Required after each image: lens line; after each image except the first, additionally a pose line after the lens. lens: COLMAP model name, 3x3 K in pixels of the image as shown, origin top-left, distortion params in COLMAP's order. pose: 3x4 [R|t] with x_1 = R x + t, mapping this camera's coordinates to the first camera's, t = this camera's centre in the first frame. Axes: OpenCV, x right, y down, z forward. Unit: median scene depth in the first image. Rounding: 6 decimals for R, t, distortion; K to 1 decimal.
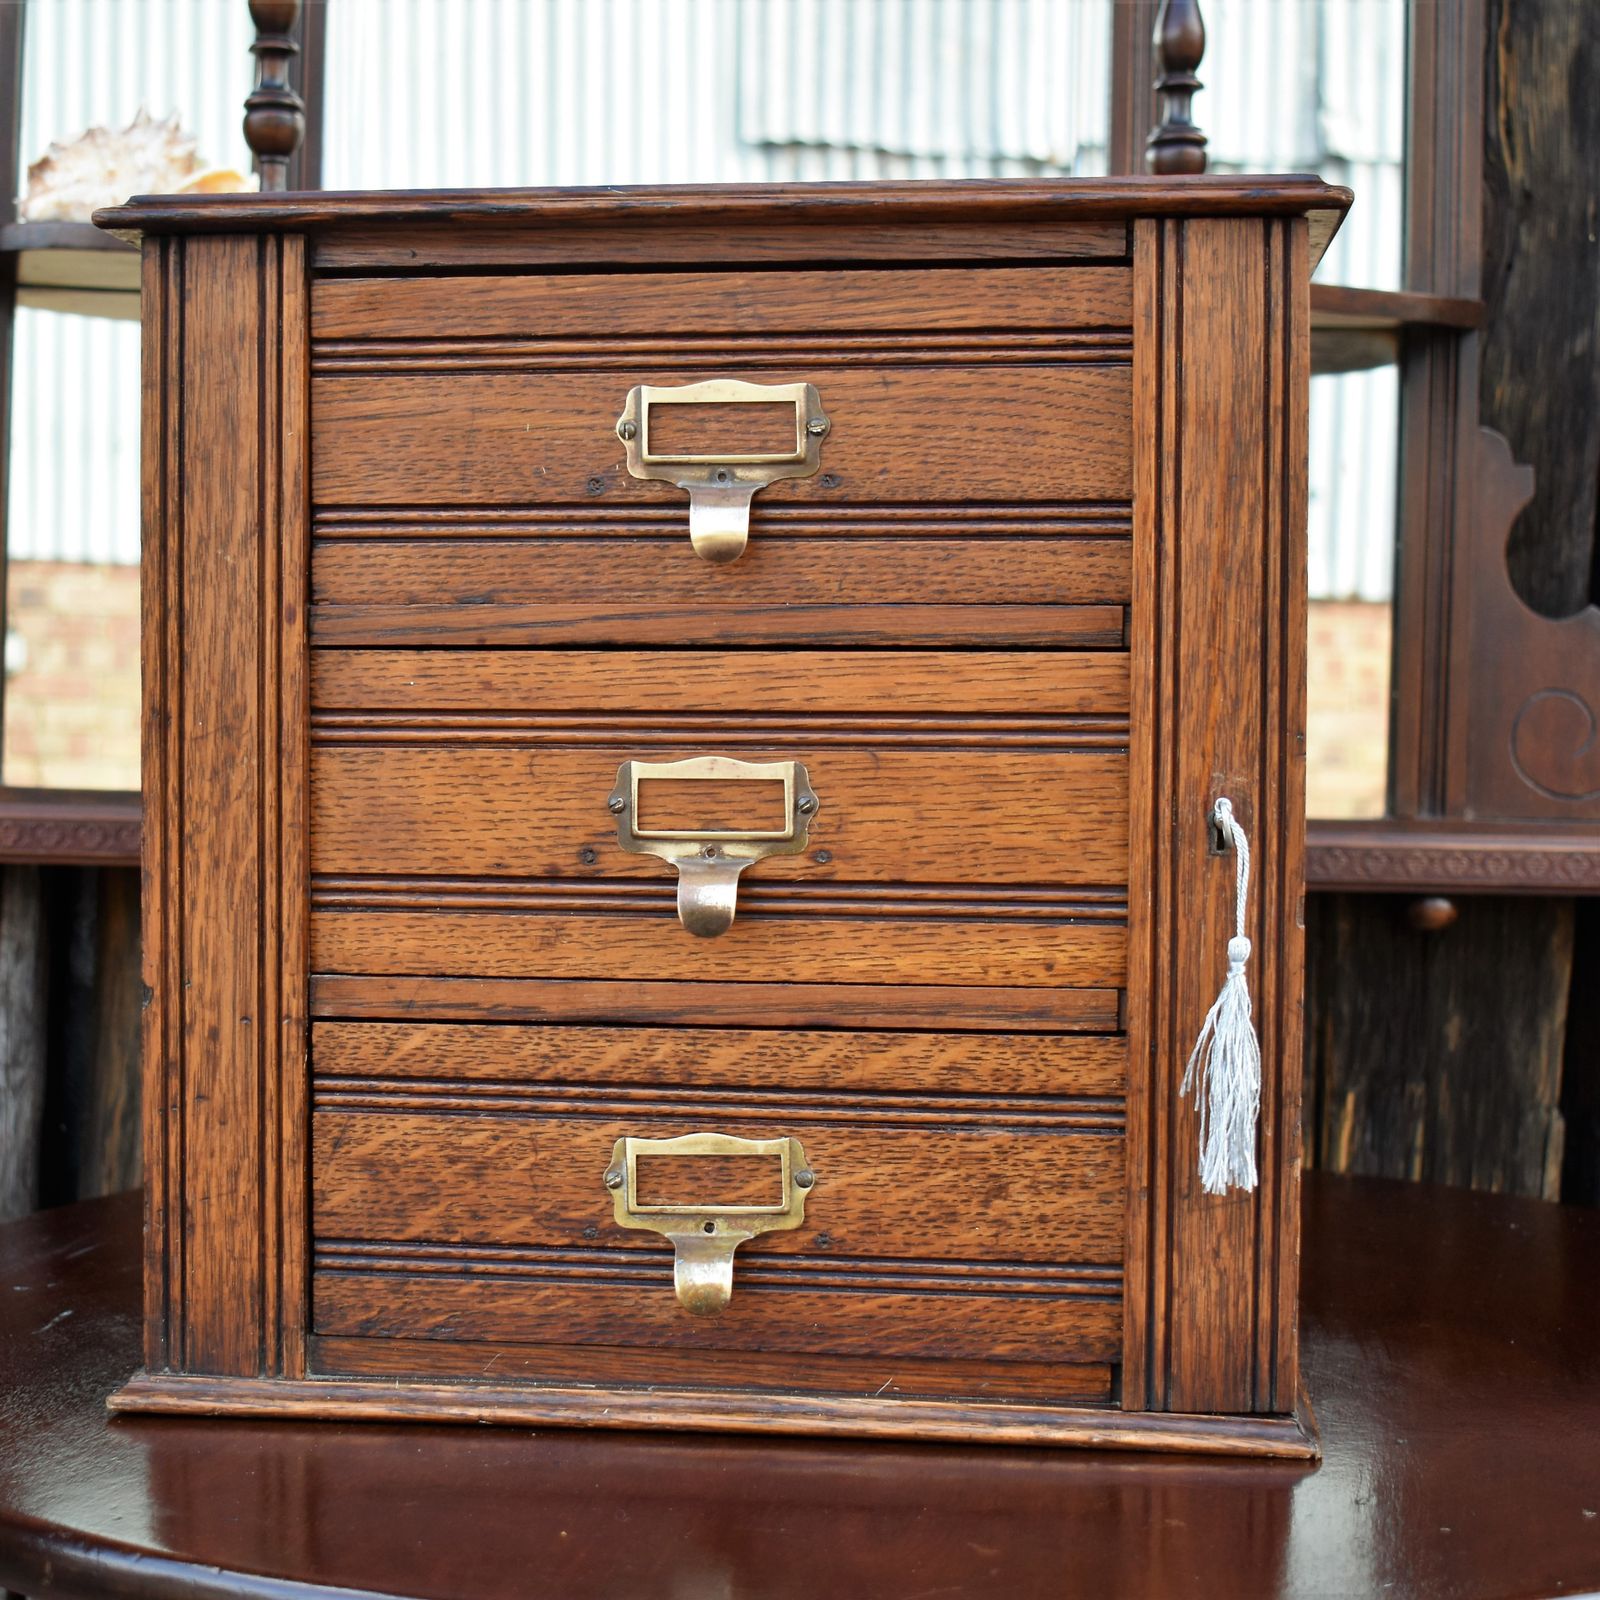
lens RADIAL K [[3297.3, 0, 656.8], [0, 3297.3, 865.1], [0, 0, 1]] dist [-0.077772, 0.000000]
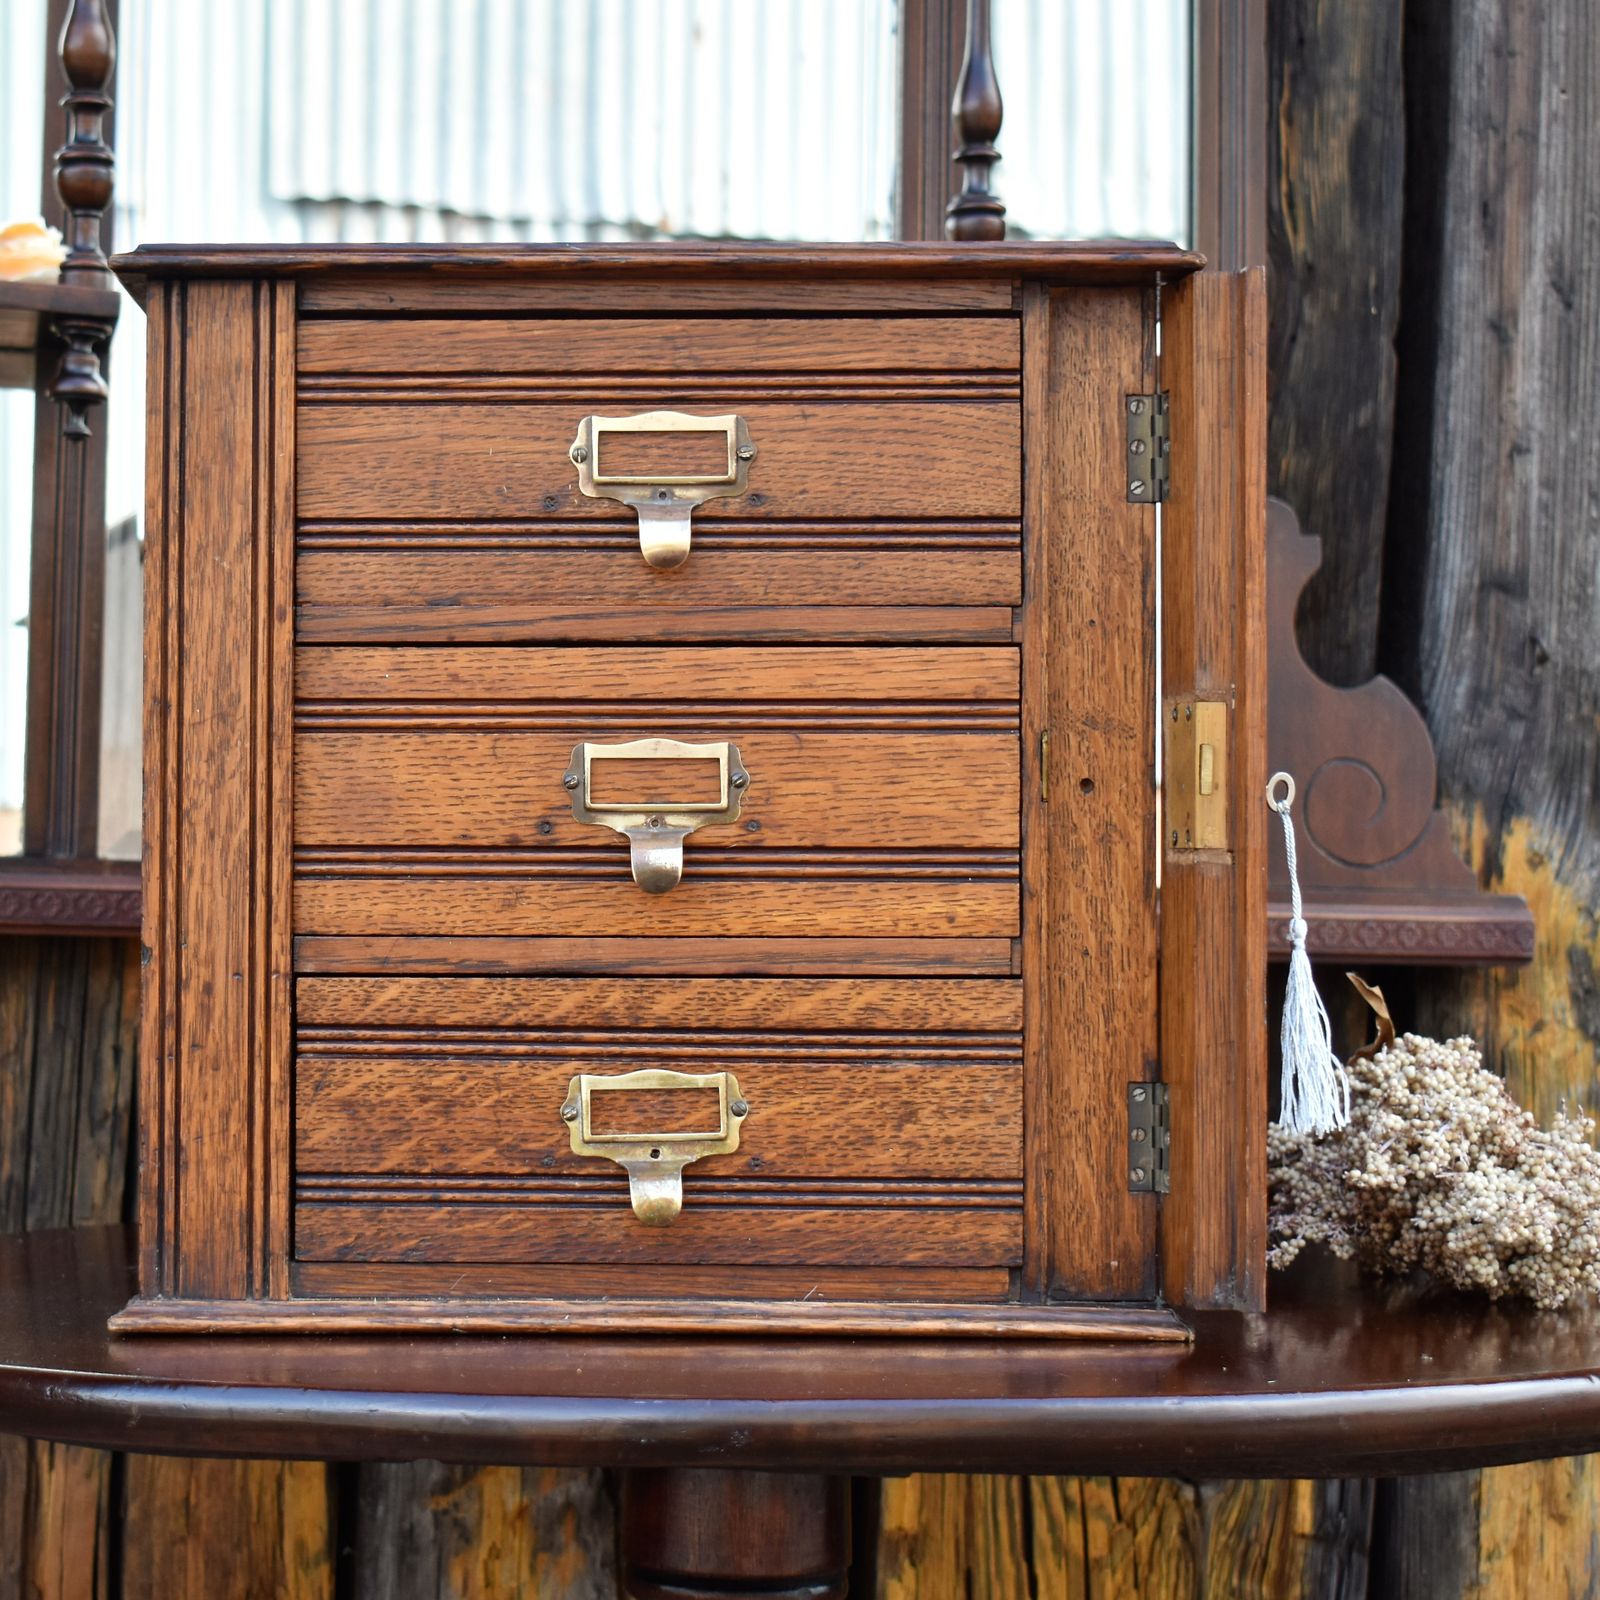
lens RADIAL K [[4113.2, 0, 722.6], [0, 4113.2, 723.1], [0, 0, 1]] dist [-0.075651, 0.000000]
pose [[0.992034, 0.002046, 0.125954, -0.138408], [0.009313, 0.995941, -0.089530, 0.088717], [-0.125626, 0.089990, 0.987988, -0.408169]]
